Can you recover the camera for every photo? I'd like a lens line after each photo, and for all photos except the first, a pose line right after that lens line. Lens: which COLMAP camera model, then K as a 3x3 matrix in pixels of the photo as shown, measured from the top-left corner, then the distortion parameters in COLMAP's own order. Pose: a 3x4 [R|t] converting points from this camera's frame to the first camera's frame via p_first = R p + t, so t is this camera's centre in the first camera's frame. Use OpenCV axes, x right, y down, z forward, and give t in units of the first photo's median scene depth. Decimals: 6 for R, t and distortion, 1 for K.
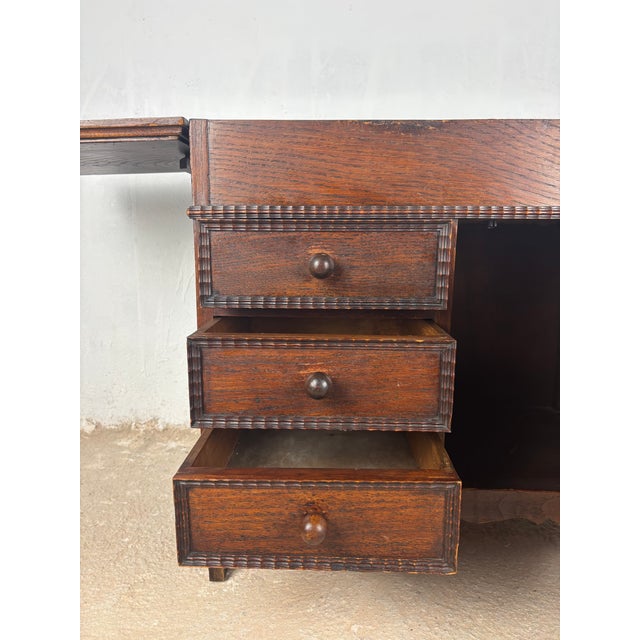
lens RADIAL K [[498.0, 0, 324.4], [0, 498.0, 324.9], [0, 0, 1]] dist [-0.011419, -0.014794]
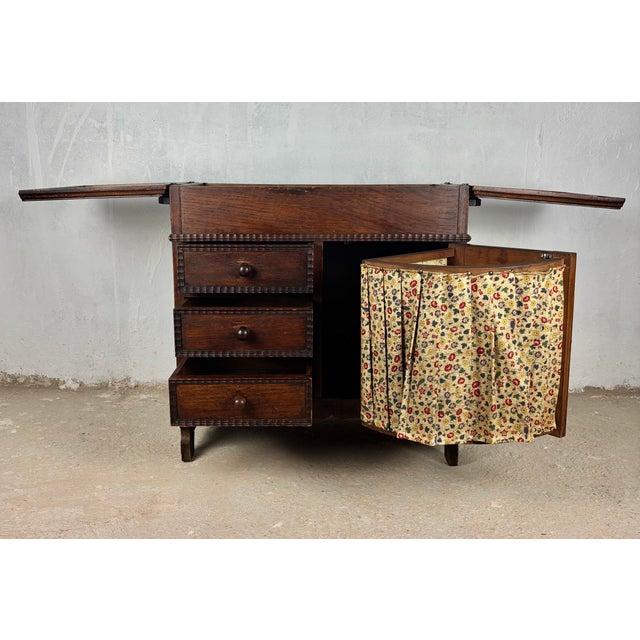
lens RADIAL K [[613.9, 0, 307.1], [0, 613.9, 320.9], [0, 0, 1]] dist [0.102008, 0.000000]
pose [[0.999678, -0.009111, 0.023664, 0.169574], [0.008373, 0.999482, 0.031076, 0.001311], [-0.023935, -0.030867, 0.999237, -1.290347]]
